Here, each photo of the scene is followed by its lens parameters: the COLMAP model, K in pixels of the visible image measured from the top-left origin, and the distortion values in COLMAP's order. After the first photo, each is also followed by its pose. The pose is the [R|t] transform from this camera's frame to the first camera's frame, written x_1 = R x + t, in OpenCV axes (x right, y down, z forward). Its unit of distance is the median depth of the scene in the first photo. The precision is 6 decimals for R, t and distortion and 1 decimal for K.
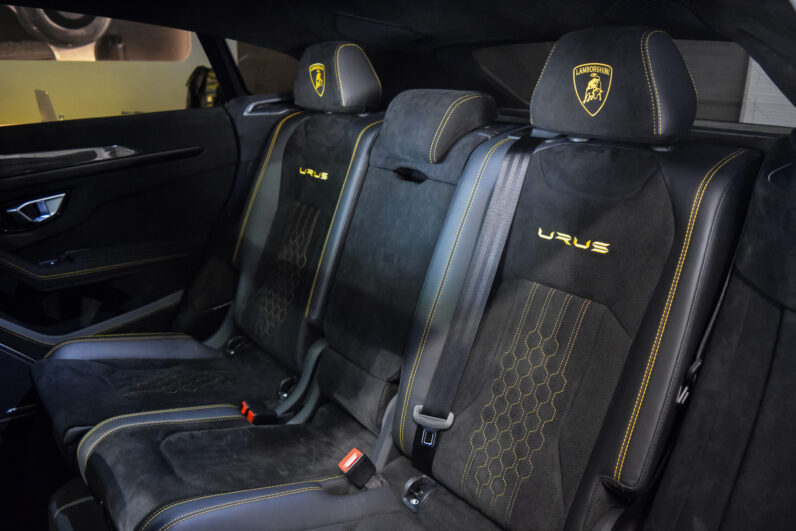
lens RADIAL K [[620.5, 0, 398.0], [0, 620.5, 265.5], [0, 0, 1]] dist [-0.088641, 0.010226]
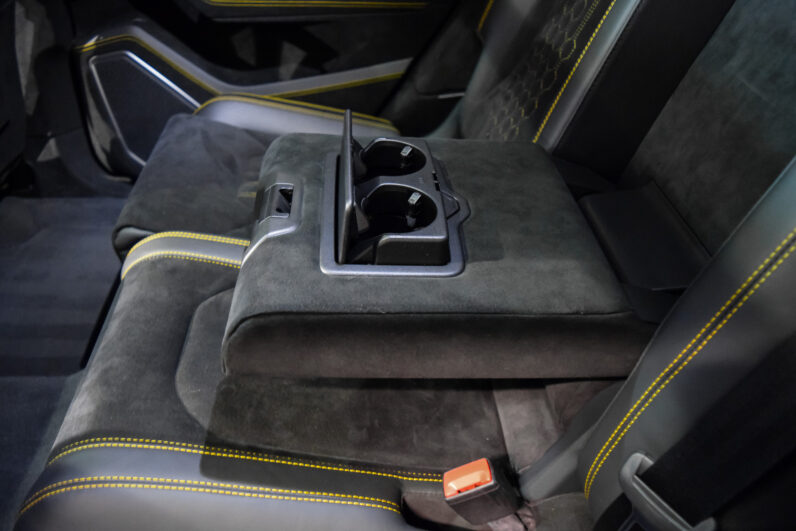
lens RADIAL K [[620.5, 0, 398.0], [0, 620.5, 265.5], [0, 0, 1]] dist [-0.088641, 0.010226]
pose [[0.833499, 0.350828, -0.426847, 0.018340], [-0.190104, 0.907471, 0.374641, -0.006893], [0.518786, -0.231118, 0.823071, 0.440301]]
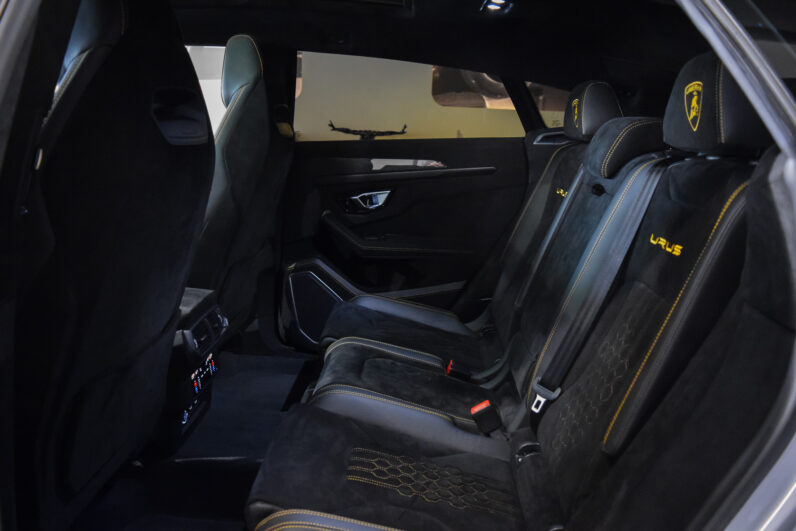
lens RADIAL K [[620.5, 0, 398.0], [0, 620.5, 265.5], [0, 0, 1]] dist [-0.088641, 0.010226]
pose [[0.769007, 0.151647, -0.620992, 0.373061], [-0.206483, 0.978306, -0.016794, 0.069161], [0.604974, 0.141139, 0.783637, -0.071693]]
